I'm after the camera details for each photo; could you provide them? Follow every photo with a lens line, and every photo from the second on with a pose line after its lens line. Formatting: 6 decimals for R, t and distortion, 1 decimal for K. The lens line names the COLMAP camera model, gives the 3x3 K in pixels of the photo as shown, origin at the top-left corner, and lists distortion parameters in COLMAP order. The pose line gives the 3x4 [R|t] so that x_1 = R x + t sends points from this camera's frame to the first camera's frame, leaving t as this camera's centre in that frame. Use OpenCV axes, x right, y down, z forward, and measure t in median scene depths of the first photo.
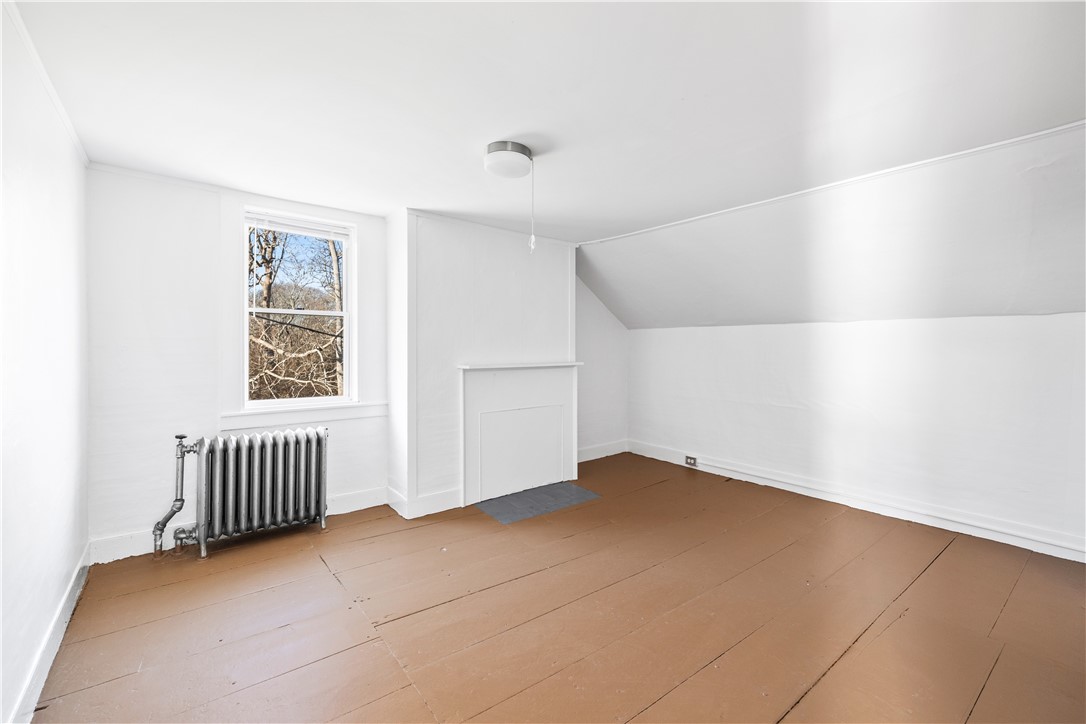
lens RADIAL K [[462.4, 0, 541.7], [0, 462.4, 342.7], [0, 0, 1]] dist [0.005446, 0.001131]
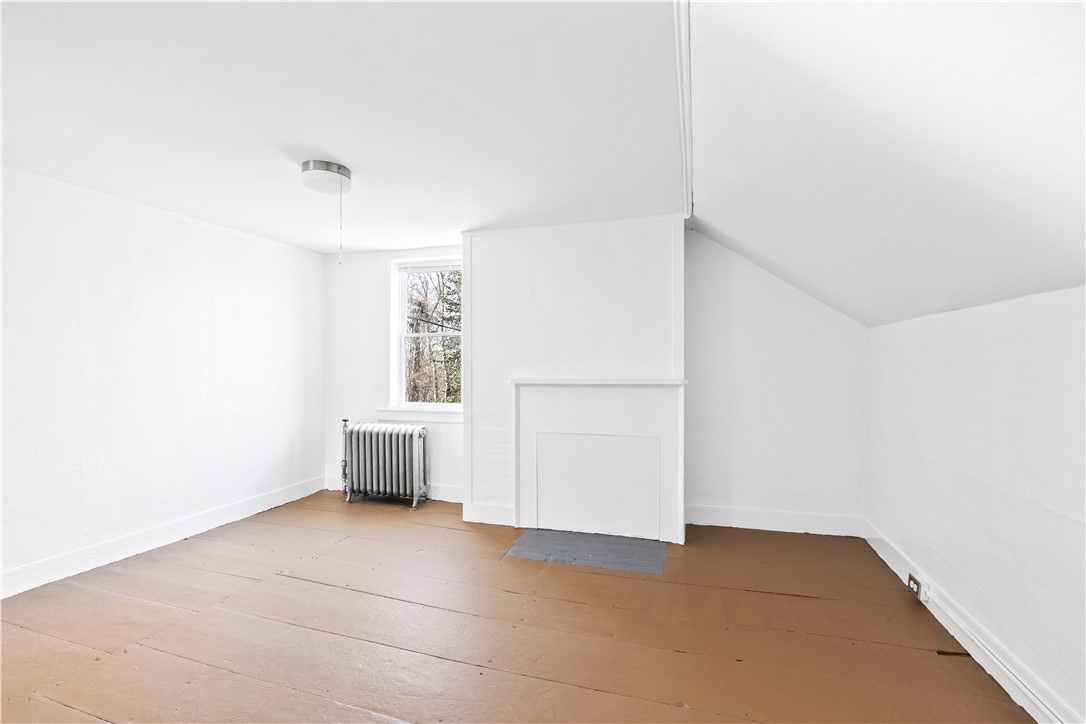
lens RADIAL K [[462.4, 0, 544.0], [0, 462.4, 363.1], [0, 0, 1]] dist [0.005446, 0.001131]
pose [[0.565422, -0.007835, -0.824765, 0.697494], [0.013141, 0.999914, -0.000490, 0.017099], [0.824697, -0.010561, 0.565476, 0.542131]]
